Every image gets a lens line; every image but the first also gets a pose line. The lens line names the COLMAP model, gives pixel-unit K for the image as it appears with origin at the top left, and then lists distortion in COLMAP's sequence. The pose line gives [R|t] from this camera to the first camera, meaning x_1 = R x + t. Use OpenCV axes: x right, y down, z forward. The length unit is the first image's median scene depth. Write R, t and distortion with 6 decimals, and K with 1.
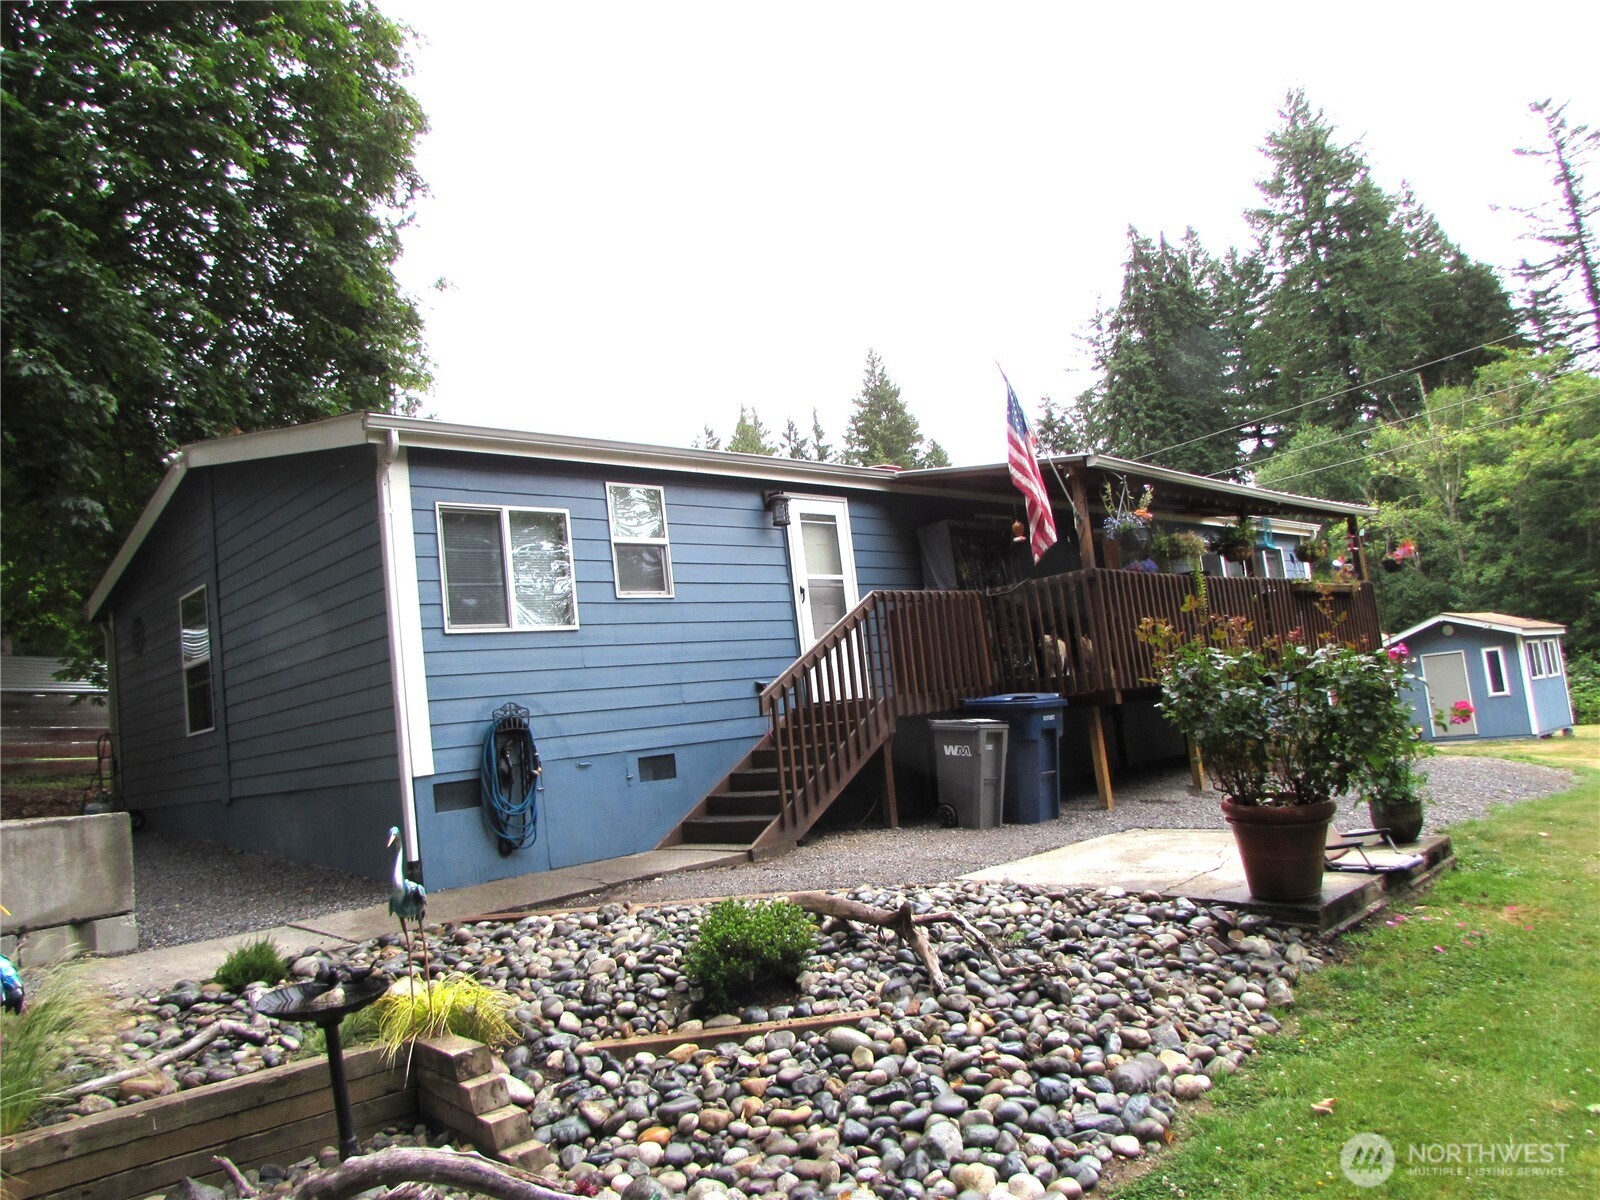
lens RADIAL K [[1176.2, 0, 820.5], [0, 1176.2, 577.3], [0, 0, 1]] dist [0.004524, 0.003312]
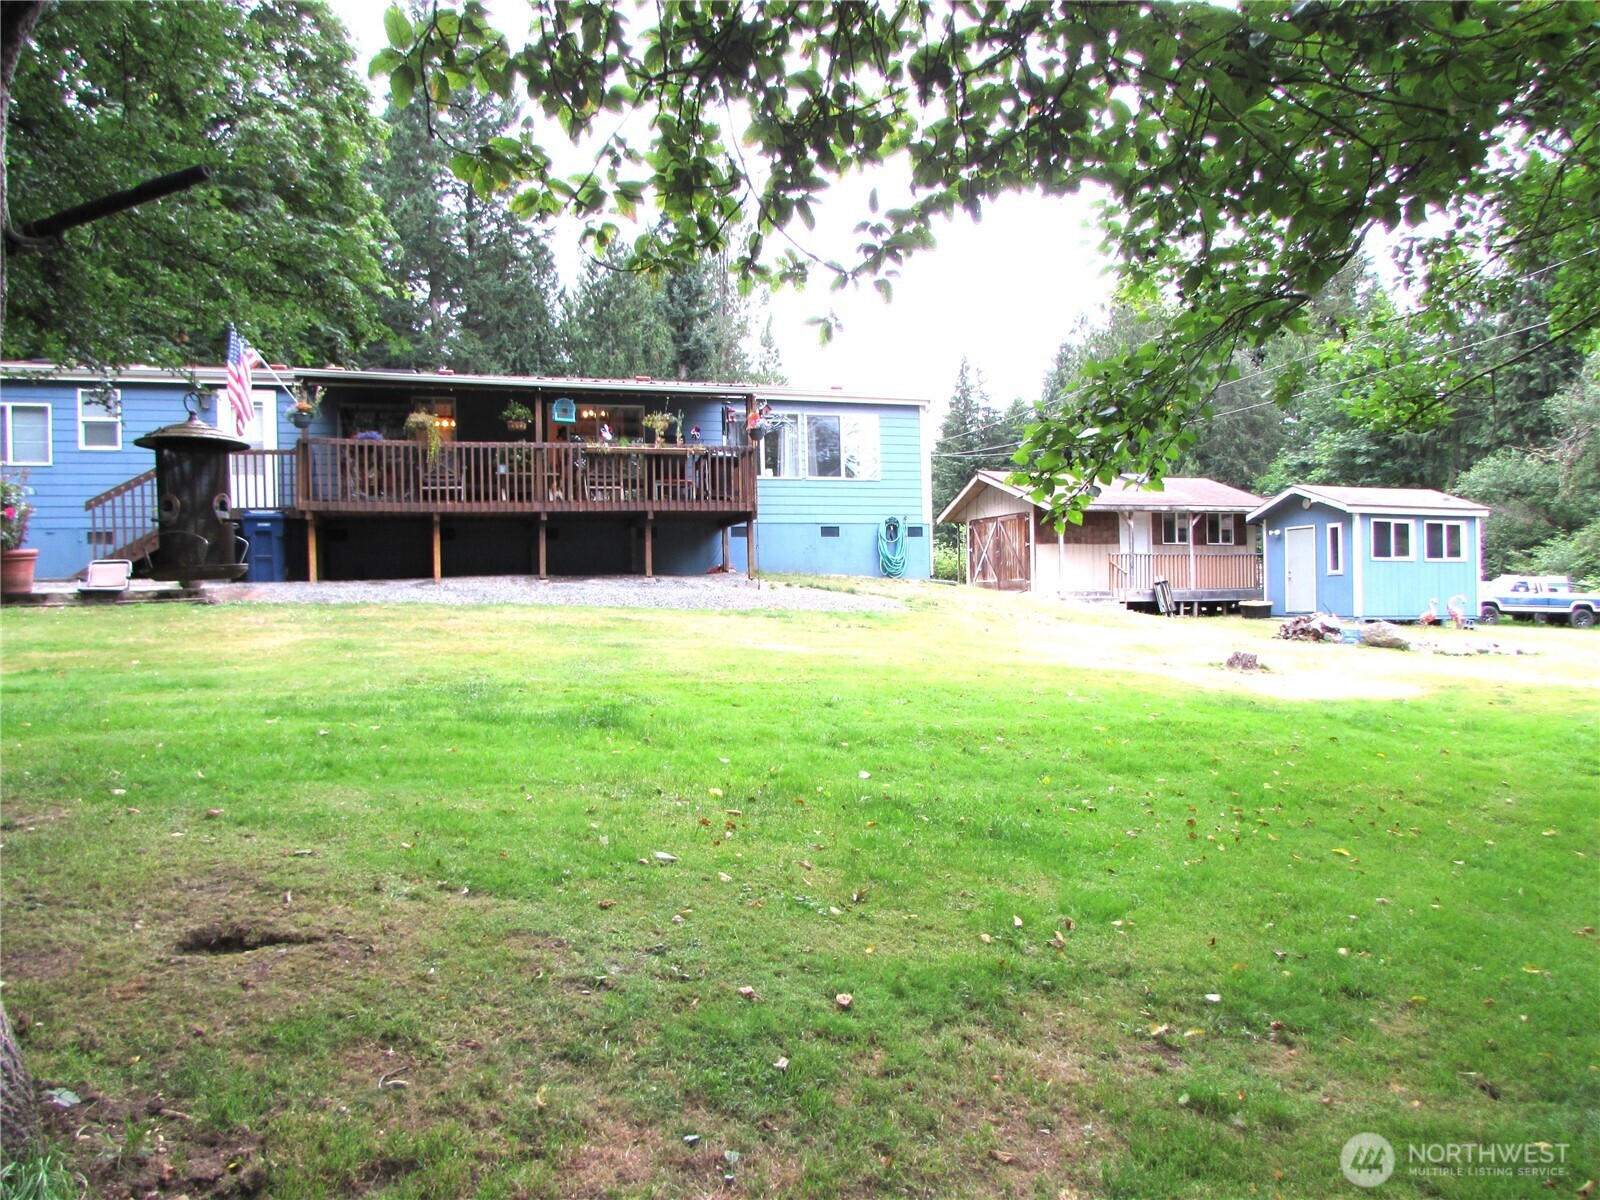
lens RADIAL K [[1184.9, 0, 777.5], [0, 1184.9, 604.8], [0, 0, 1]] dist [-0.057265, 0.003241]
pose [[0.889683, 0.093235, -0.446957, 0.218036], [-0.021746, 0.986470, 0.162492, -0.008218], [0.456060, -0.134847, 0.879674, -0.024733]]
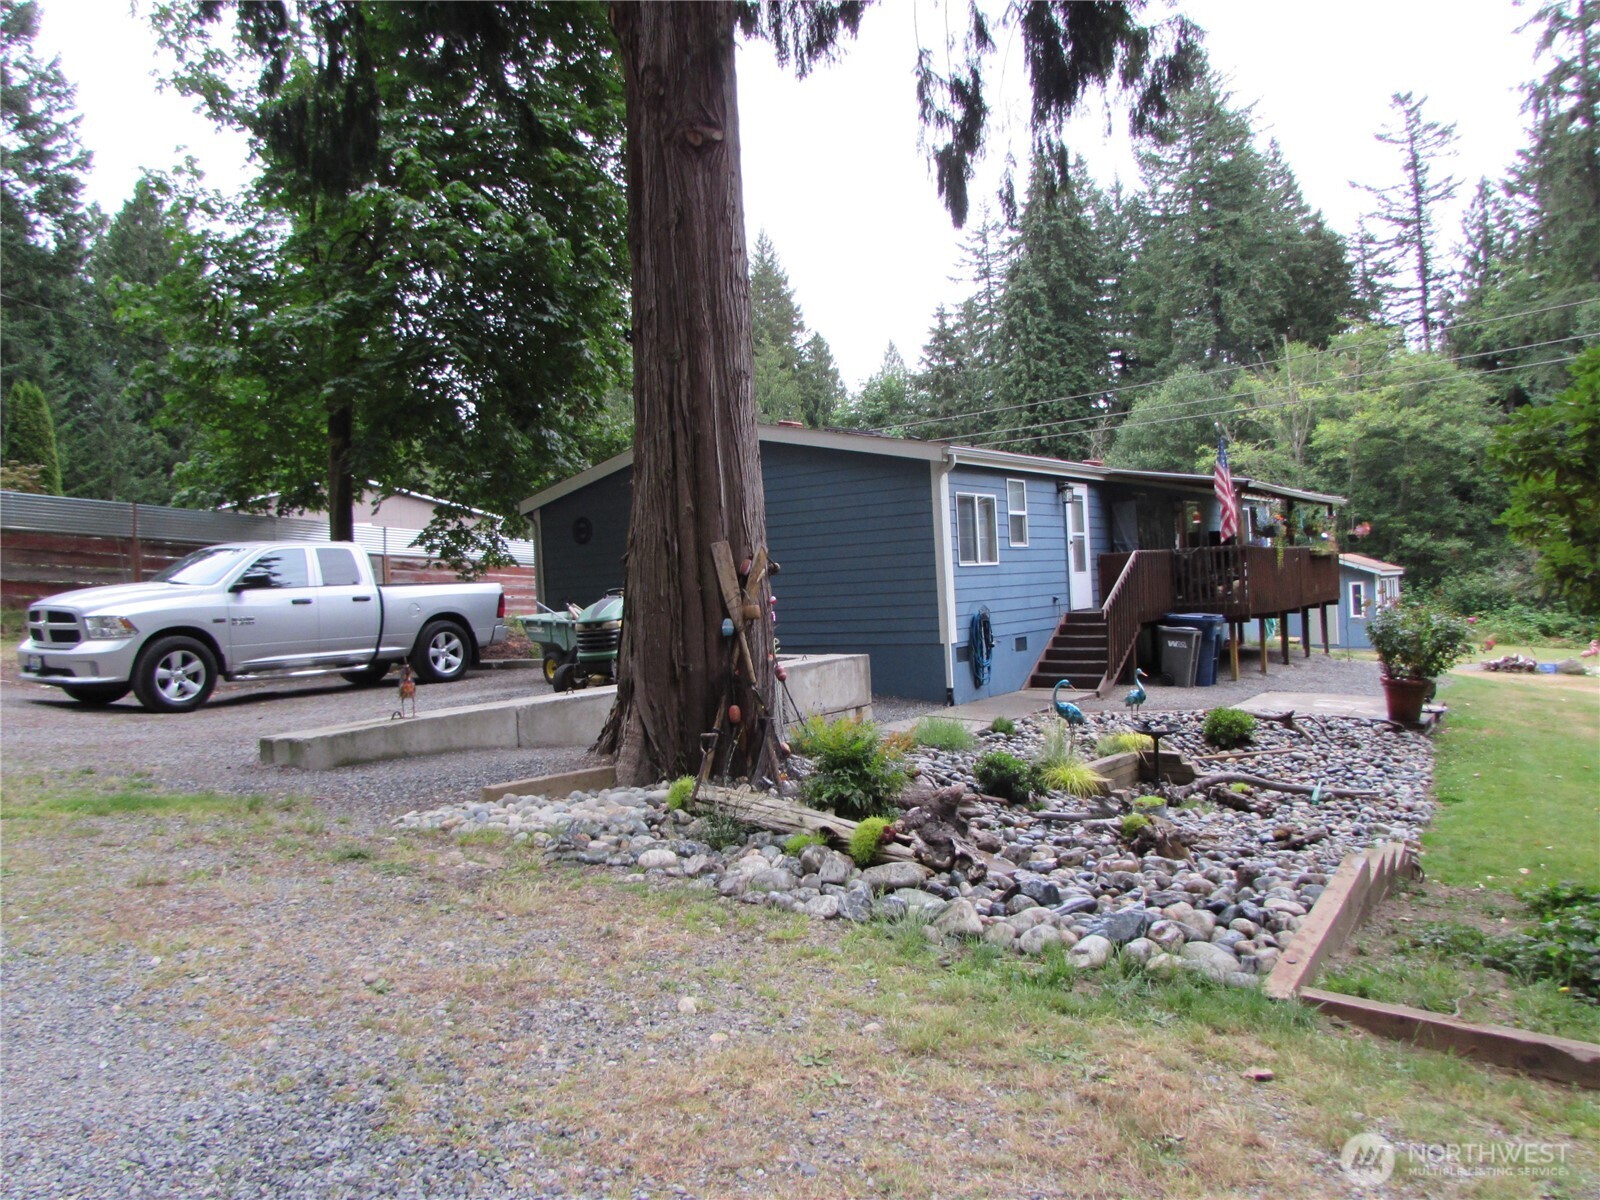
lens RADIAL K [[1176.2, 0, 820.5], [0, 1176.2, 577.3], [0, 0, 1]] dist [0.004524, 0.003312]
pose [[0.985514, 0.065382, 0.156485, -0.090196], [-0.081780, 0.991545, 0.100753, -0.011321], [-0.148575, -0.112091, 0.982528, -0.084532]]
